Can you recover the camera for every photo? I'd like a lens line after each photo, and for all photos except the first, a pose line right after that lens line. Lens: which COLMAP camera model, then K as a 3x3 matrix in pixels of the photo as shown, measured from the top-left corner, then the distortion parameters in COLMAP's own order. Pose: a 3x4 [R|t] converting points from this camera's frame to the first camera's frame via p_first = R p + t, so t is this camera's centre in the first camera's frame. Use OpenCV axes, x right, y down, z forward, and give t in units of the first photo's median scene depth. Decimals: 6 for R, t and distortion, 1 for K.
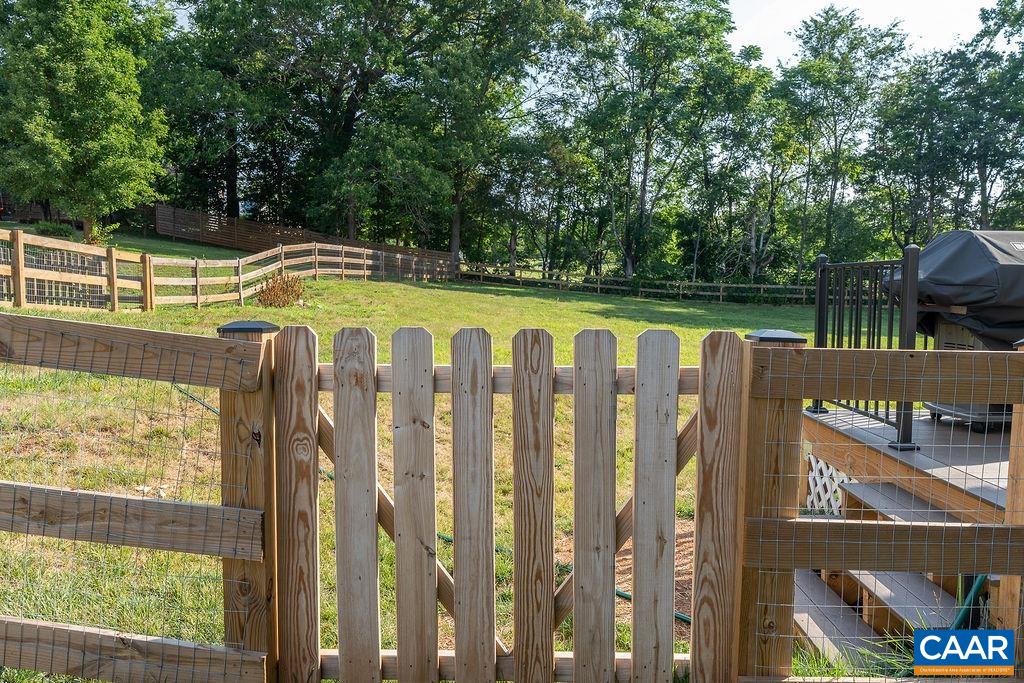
lens RADIAL K [[721.6, 0, 512.0], [0, 721.6, 341.5], [0, 0, 1]] dist [-0.006017, -0.002378]
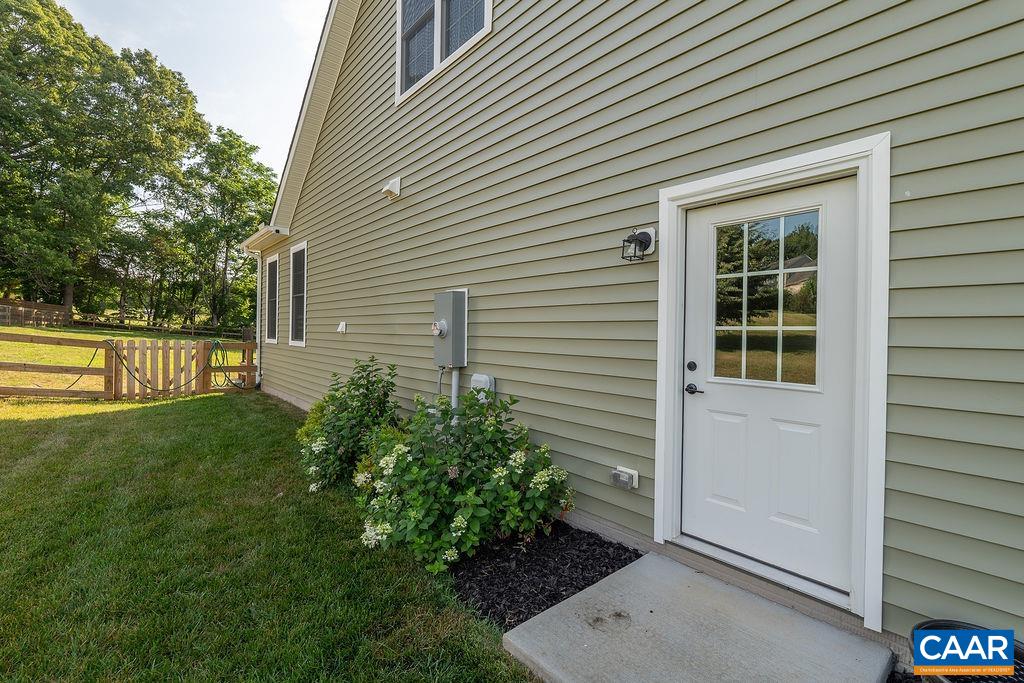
lens RADIAL K [[459.8, 0, 512.5], [0, 459.8, 334.7], [0, 0, 1]] dist [-0.001403, 0.000496]
pose [[0.751140, 0.004109, 0.660131, -0.020758], [0.041450, 0.997714, -0.053375, 0.016494], [-0.658841, 0.067455, 0.749252, -0.242694]]
